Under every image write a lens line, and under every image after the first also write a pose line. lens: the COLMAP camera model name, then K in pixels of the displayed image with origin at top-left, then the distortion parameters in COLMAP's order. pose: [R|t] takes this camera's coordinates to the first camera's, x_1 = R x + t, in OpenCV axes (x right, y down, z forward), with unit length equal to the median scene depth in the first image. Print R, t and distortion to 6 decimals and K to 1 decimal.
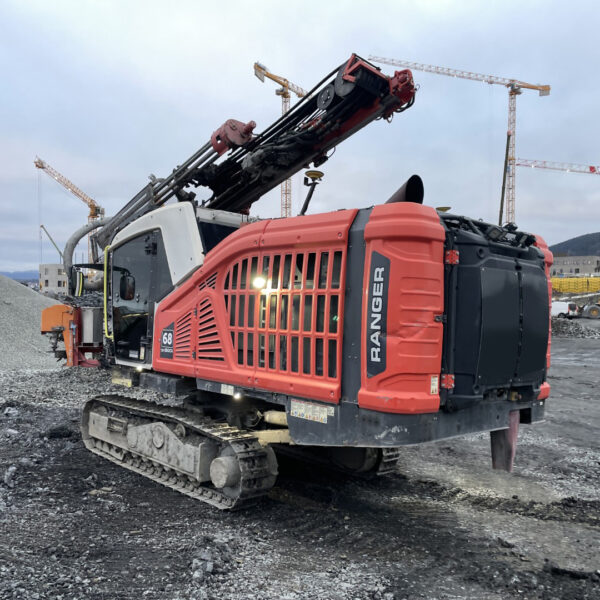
lens RADIAL K [[574.5, 0, 300.0], [0, 574.5, 300.0], [0, 0, 1]] dist [0.149925, -0.169692]
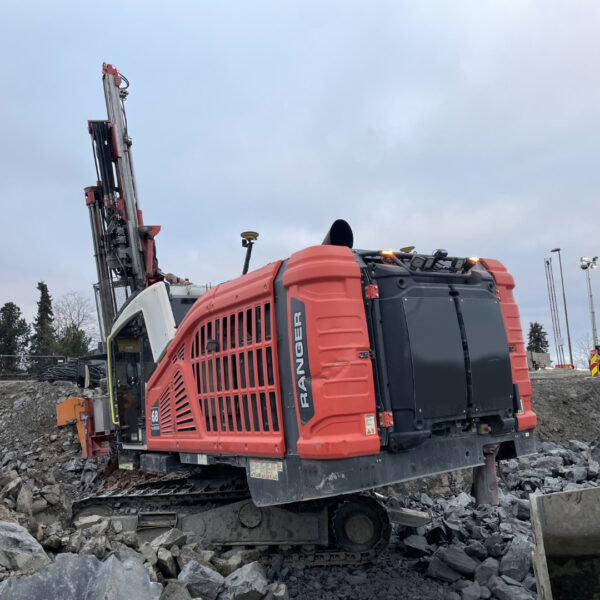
lens RADIAL K [[574.5, 0, 300.0], [0, 574.5, 300.0], [0, 0, 1]] dist [0.149925, -0.169692]
pose [[0.979182, -0.152855, -0.133562, 0.260845], [0.134494, 0.981380, -0.137127, 0.056320], [0.152036, 0.116309, 0.981508, 0.014409]]
